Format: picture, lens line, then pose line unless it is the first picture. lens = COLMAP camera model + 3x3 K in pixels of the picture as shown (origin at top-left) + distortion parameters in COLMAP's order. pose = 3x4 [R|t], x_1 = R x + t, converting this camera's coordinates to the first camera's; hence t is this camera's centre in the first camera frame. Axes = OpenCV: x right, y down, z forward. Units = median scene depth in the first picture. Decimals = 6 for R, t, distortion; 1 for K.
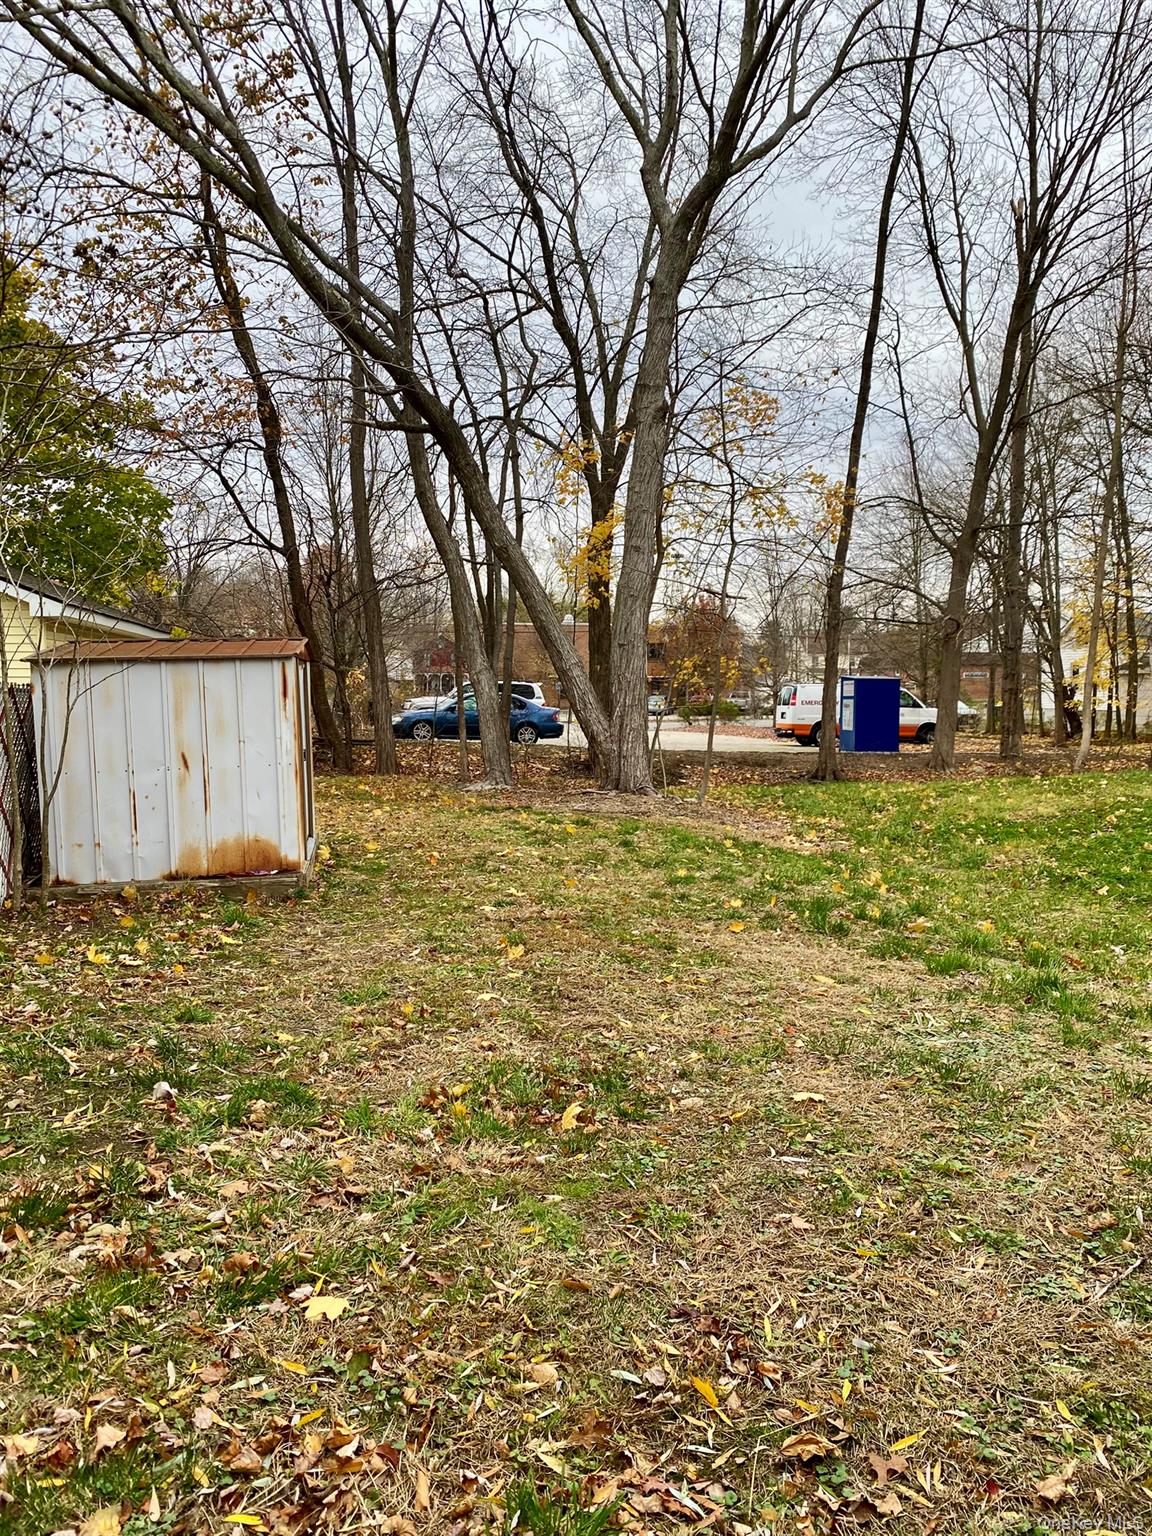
lens RADIAL K [[1174.0, 0, 576.3], [0, 1174.0, 768.5], [0, 0, 1]] dist [0.020804, -0.016731]
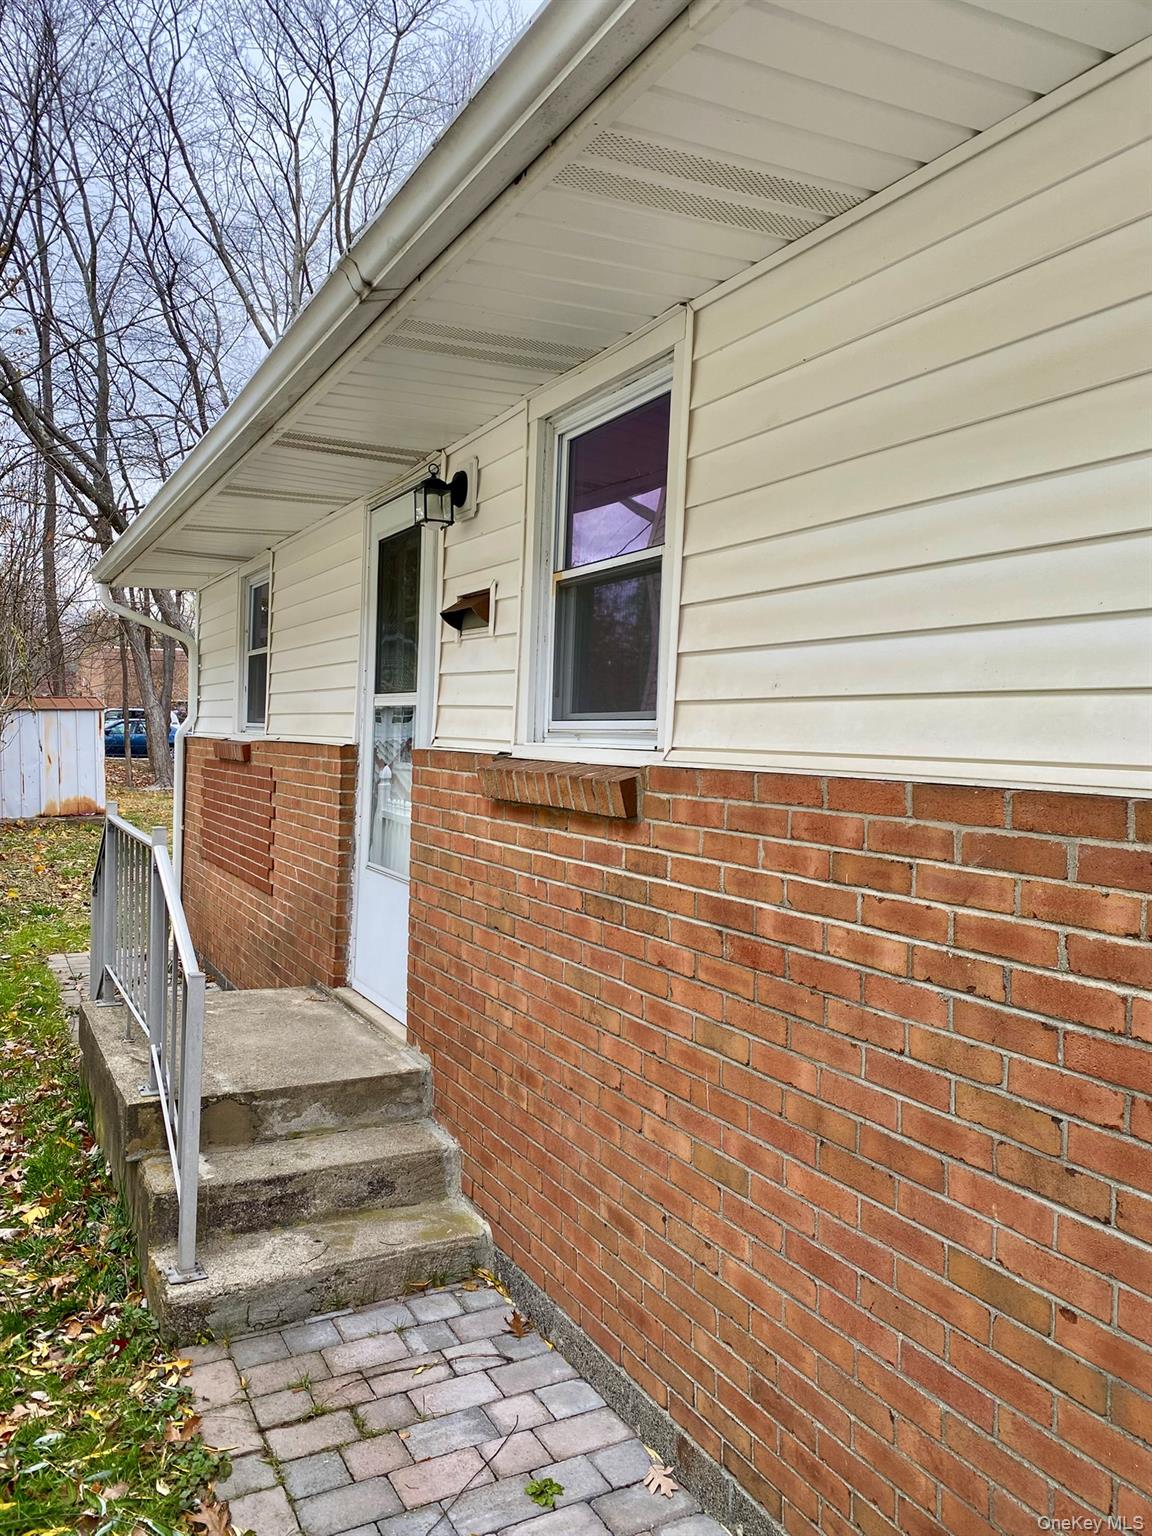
lens RADIAL K [[1174.0, 0, 572.7], [0, 1174.0, 764.2], [0, 0, 1]] dist [0.020804, -0.016731]
pose [[0.953192, 0.005964, 0.302307, -0.082826], [0.005822, 0.999258, -0.038070, 0.083431], [-0.302310, 0.038048, 0.952450, -1.180701]]
